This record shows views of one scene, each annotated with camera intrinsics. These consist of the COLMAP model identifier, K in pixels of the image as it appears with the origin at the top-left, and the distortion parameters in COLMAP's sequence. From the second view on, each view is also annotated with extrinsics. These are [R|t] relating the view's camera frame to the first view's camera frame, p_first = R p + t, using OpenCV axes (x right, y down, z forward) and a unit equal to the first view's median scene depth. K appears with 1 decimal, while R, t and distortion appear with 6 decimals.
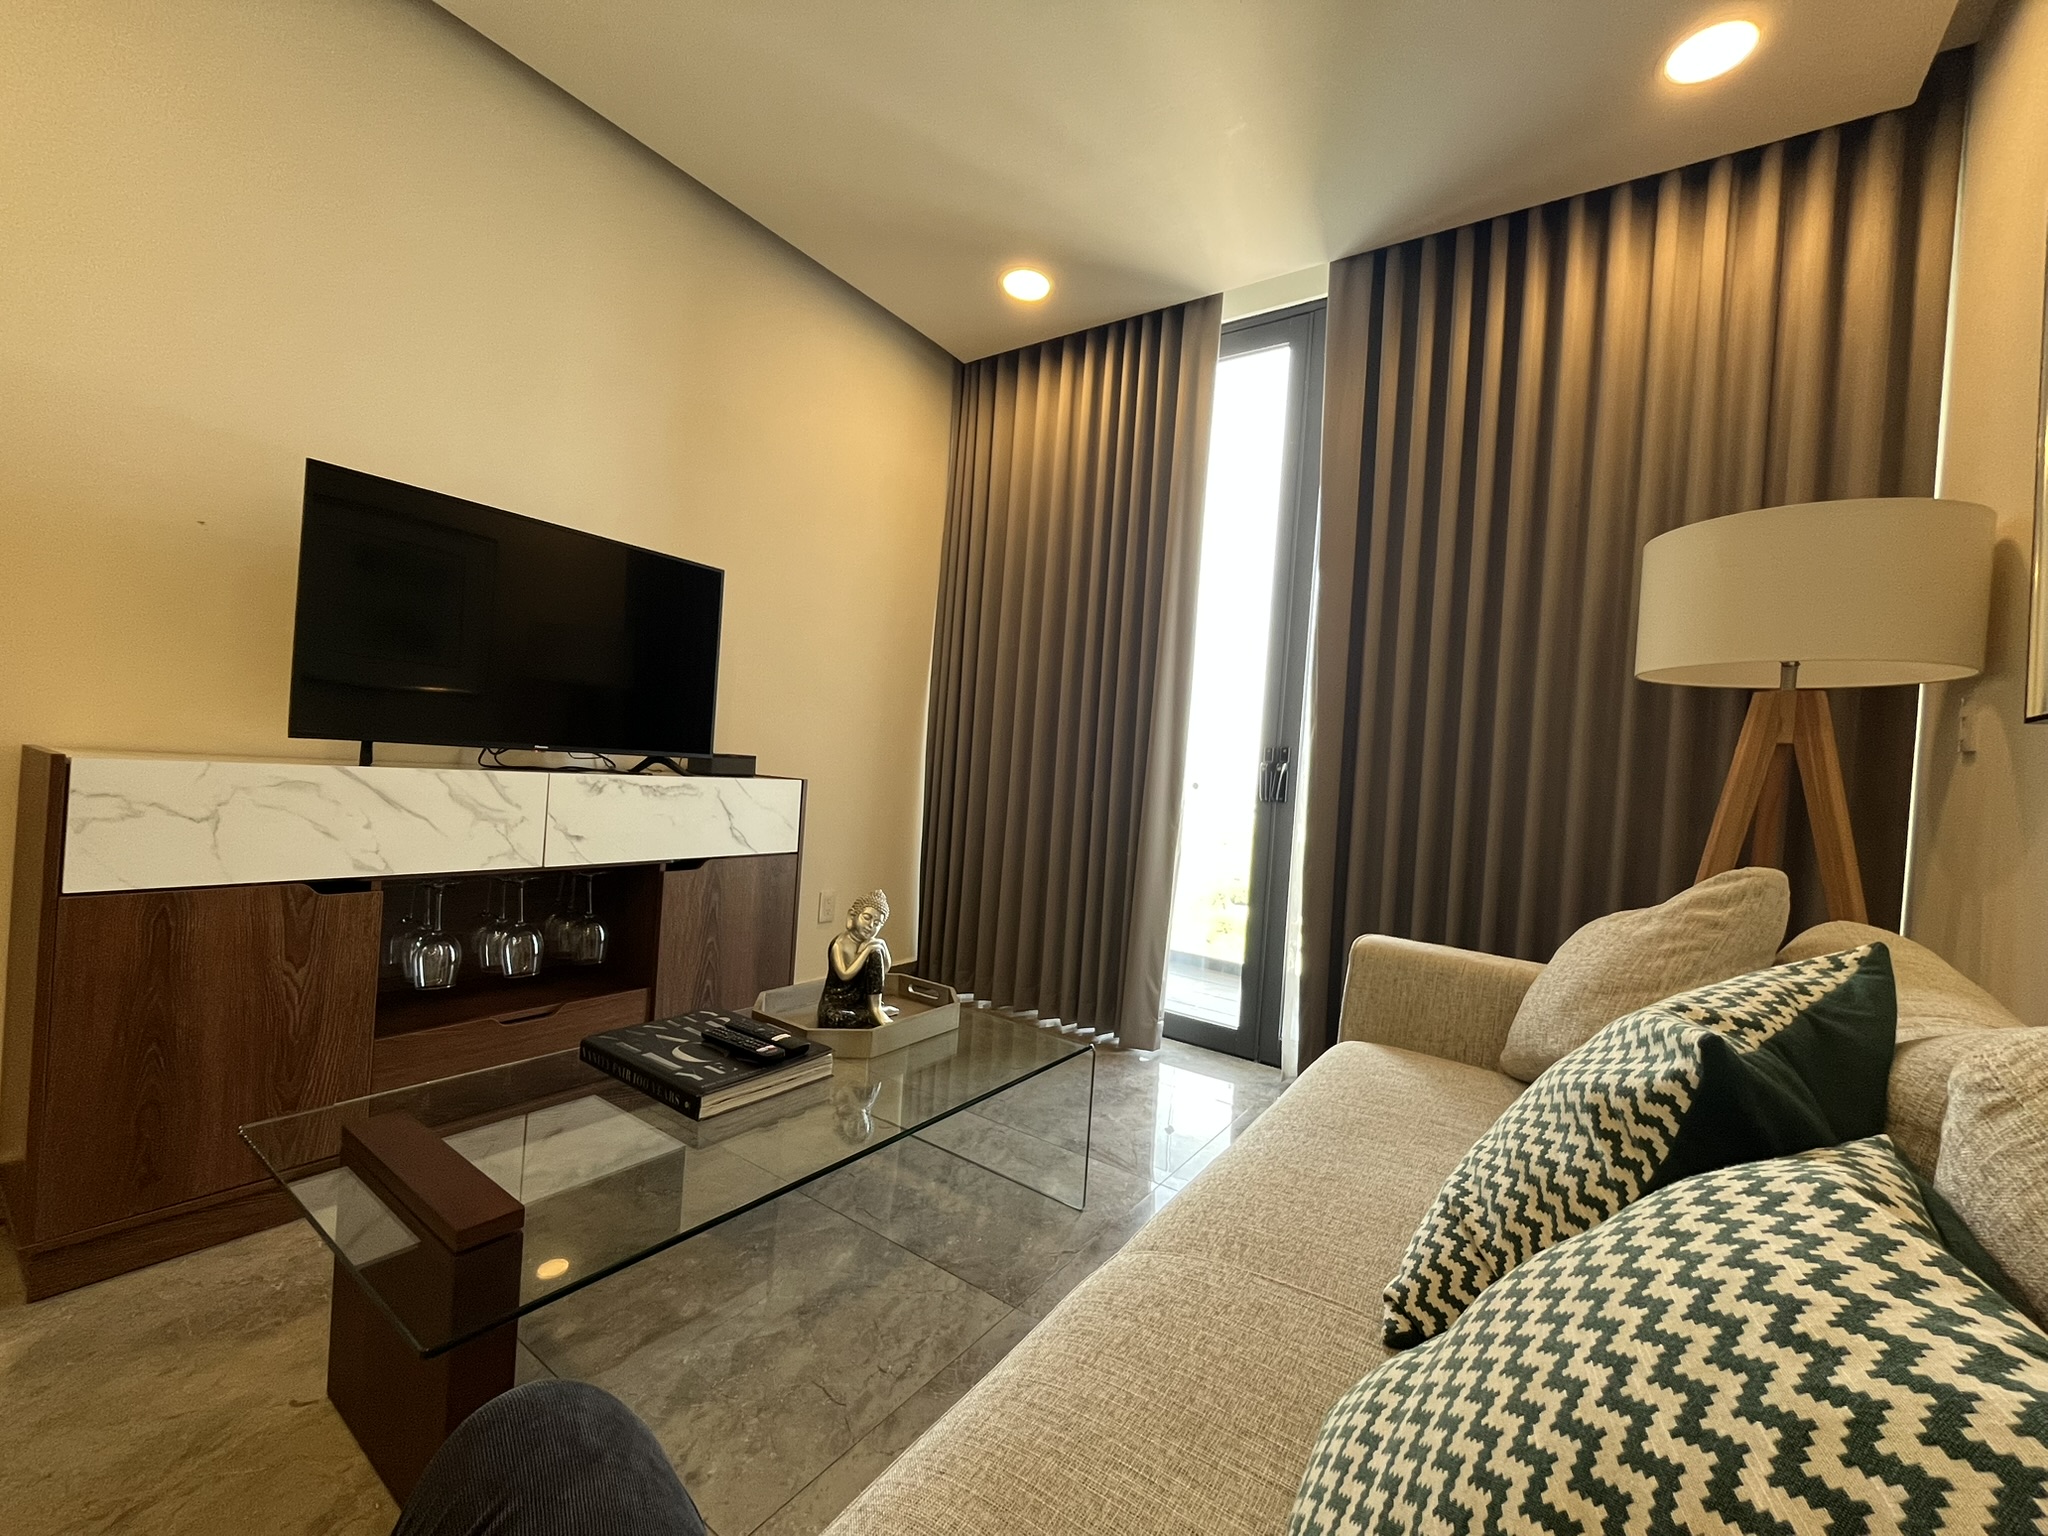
lens RADIAL K [[815.5, 0, 1033.4], [0, 815.5, 771.8], [0, 0, 1]] dist [-0.008136, 0.000570]
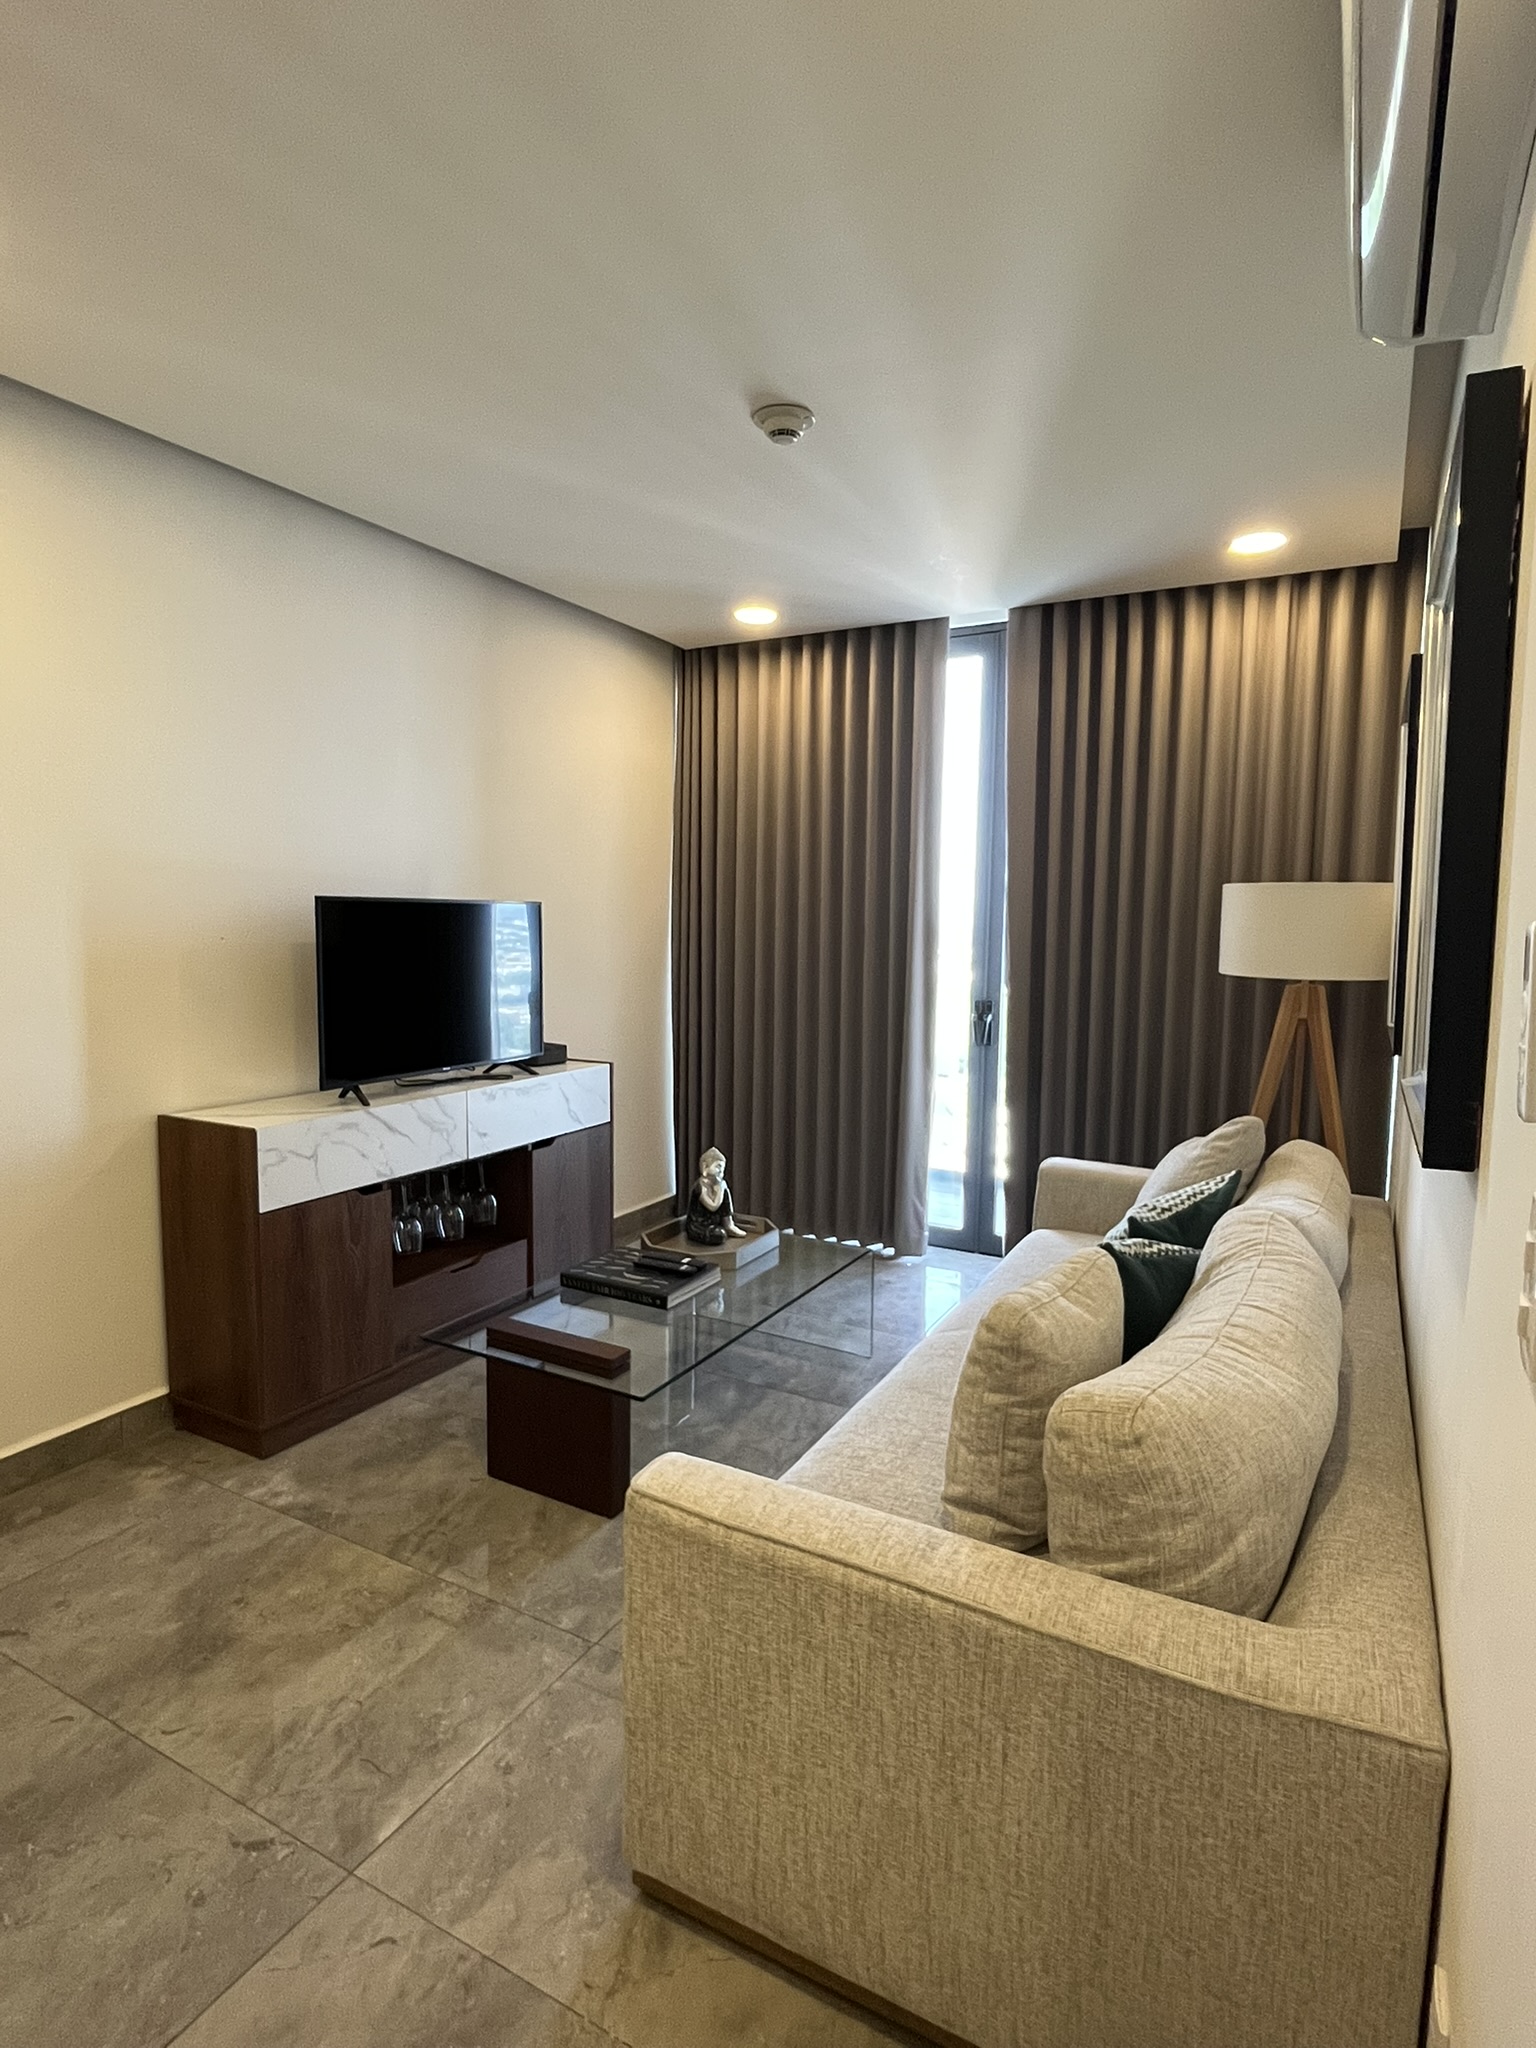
lens RADIAL K [[1131.6, 0, 769.0], [0, 1131.6, 1005.3], [0, 0, 1]] dist [-0.028774, -0.000868]
pose [[0.991486, -0.068887, 0.110495, -0.308740], [0.058230, 0.993586, 0.096934, -0.309118], [-0.116464, -0.089674, 0.989138, -0.957492]]
